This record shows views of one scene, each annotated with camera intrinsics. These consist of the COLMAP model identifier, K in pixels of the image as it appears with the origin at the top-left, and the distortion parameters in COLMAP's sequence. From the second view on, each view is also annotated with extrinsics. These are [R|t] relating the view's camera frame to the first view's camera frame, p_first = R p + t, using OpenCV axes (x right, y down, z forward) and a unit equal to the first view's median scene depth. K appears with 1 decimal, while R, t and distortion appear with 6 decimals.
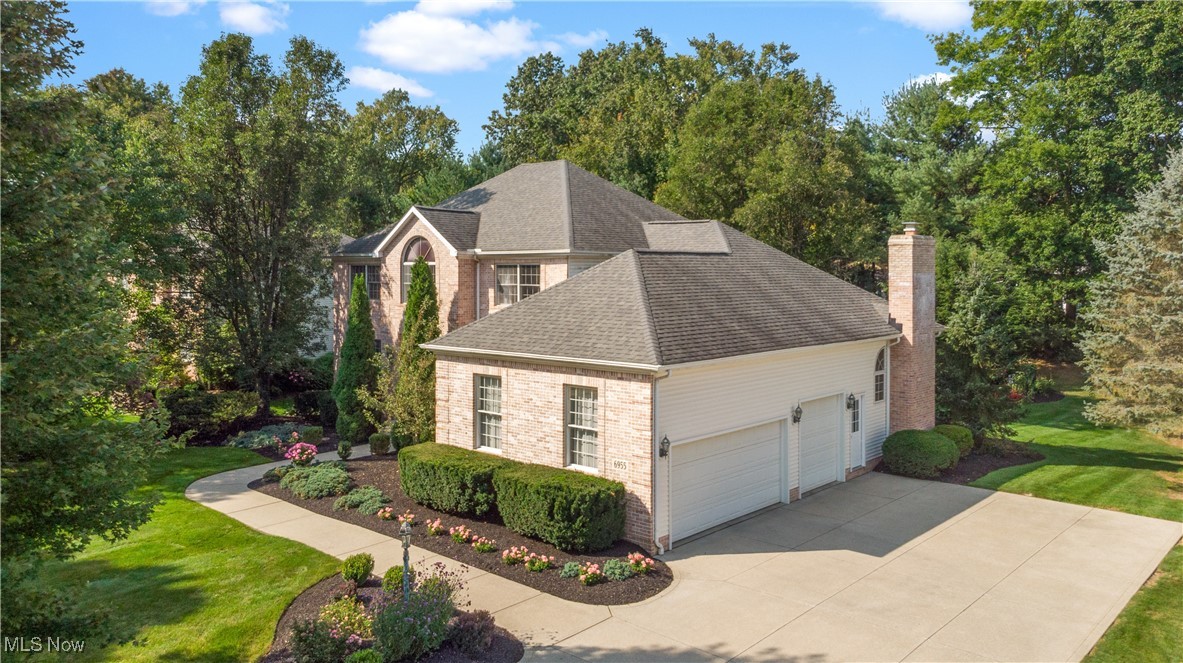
lens RADIAL K [[872.0, 0, 591.5], [0, 872.0, 331.5], [0, 0, 1]] dist [-0.002172, -0.000993]
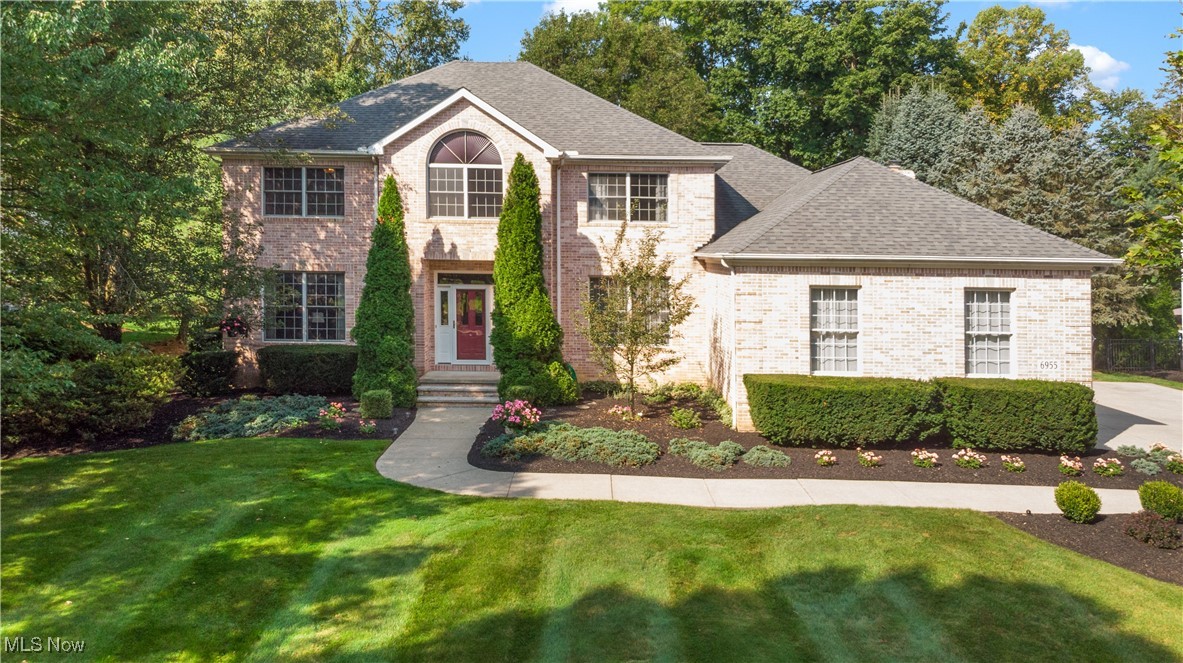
lens RADIAL K [[817.0, 0, 591.5], [0, 817.0, 331.5], [0, 0, 1]] dist [0.002717, 0.000198]
pose [[0.761842, -0.049591, 0.645862, -0.648608], [0.027233, 0.998636, 0.044554, 0.041366], [-0.647190, -0.016355, 0.762153, 0.431792]]
